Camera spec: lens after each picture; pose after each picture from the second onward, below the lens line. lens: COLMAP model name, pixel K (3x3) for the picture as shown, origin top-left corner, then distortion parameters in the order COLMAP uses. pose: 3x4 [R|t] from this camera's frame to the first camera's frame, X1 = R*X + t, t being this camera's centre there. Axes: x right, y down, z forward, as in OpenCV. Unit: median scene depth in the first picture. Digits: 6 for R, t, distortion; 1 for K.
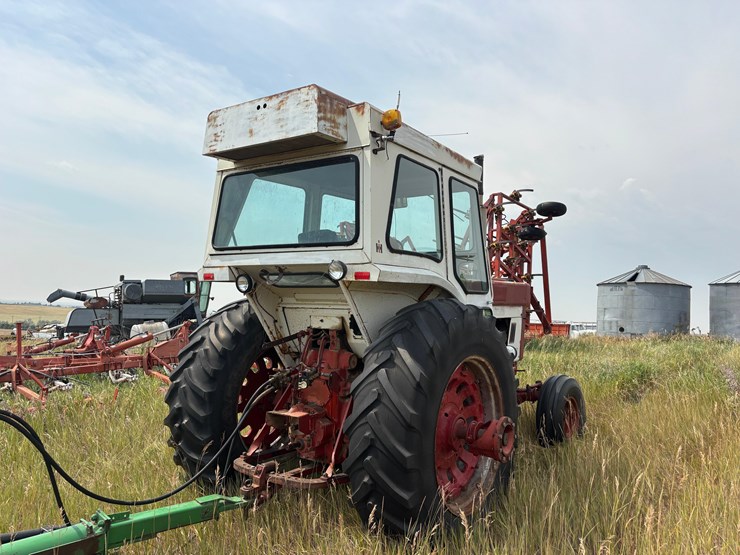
lens RADIAL K [[553.3, 0, 365.4], [0, 553.3, 278.7], [0, 0, 1]] dist [0.086108, -0.102999]
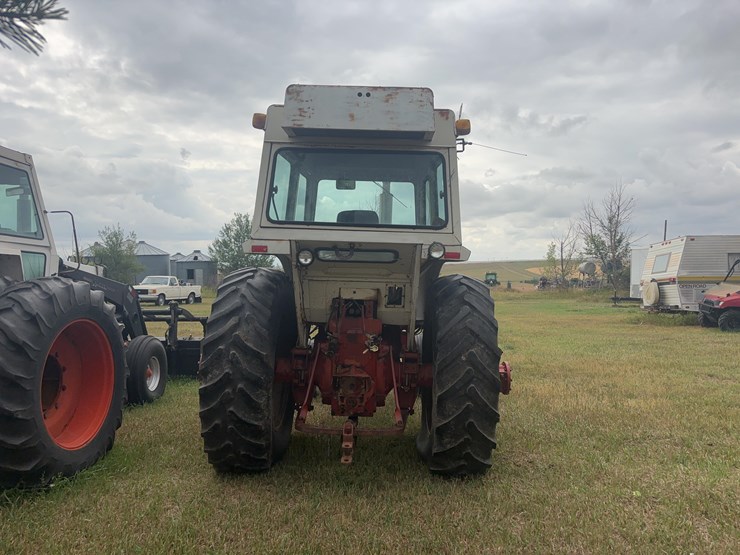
lens RADIAL K [[553.3, 0, 365.4], [0, 553.3, 278.7], [0, 0, 1]] dist [0.086108, -0.102999]
pose [[0.823146, 0.002258, 0.567826, -0.719435], [-0.035158, 0.998276, 0.046997, -0.004071], [-0.566741, -0.058649, 0.821806, 0.084989]]
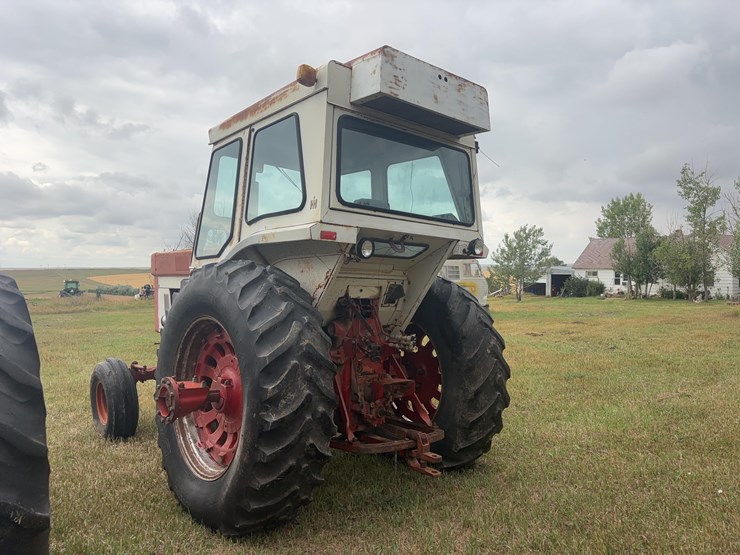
lens RADIAL K [[553.3, 0, 365.4], [0, 553.3, 278.7], [0, 0, 1]] dist [0.086108, -0.102999]
pose [[0.225453, 0.015917, 0.974124, -1.088159], [-0.054607, 0.998501, -0.003677, 0.060674], [-0.972722, -0.052365, 0.225985, 0.805440]]
